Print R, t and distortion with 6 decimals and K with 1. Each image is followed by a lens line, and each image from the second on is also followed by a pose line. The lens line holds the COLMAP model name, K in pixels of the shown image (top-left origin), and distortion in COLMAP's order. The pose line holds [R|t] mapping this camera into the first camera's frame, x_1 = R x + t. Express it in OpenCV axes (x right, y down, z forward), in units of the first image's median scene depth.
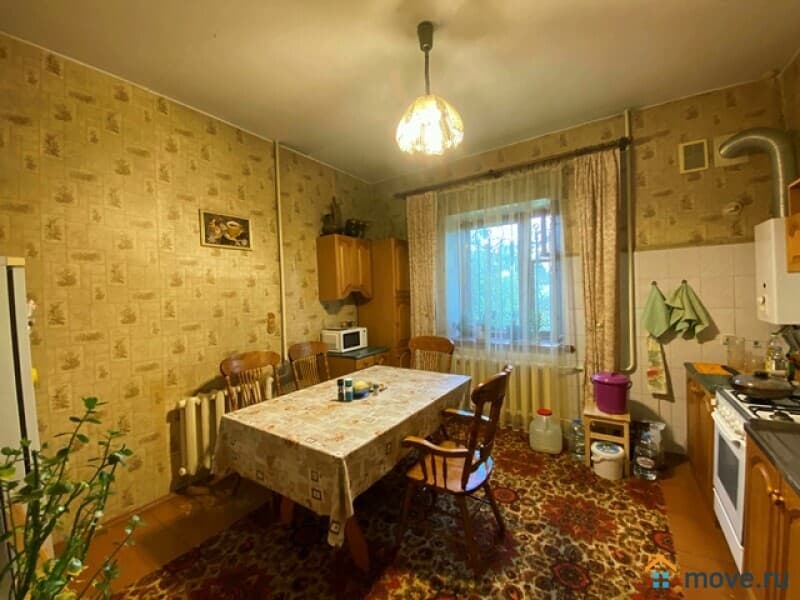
lens RADIAL K [[325.1, 0, 400.0], [0, 325.1, 300.0], [0, 0, 1]] dist [0.002568, 0.000130]
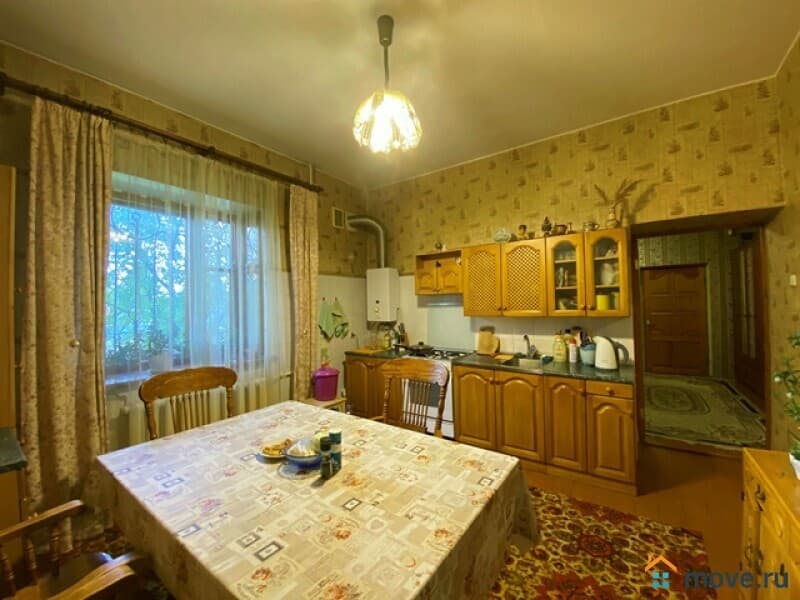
lens RADIAL K [[325.1, 0, 400.0], [0, 325.1, 300.0], [0, 0, 1]] dist [0.002568, 0.000130]
pose [[0.021509, 0.047490, 0.998640, -0.742354], [0.023400, 0.998574, -0.047991, 0.033062], [-0.999495, 0.024400, 0.020367, 0.832620]]
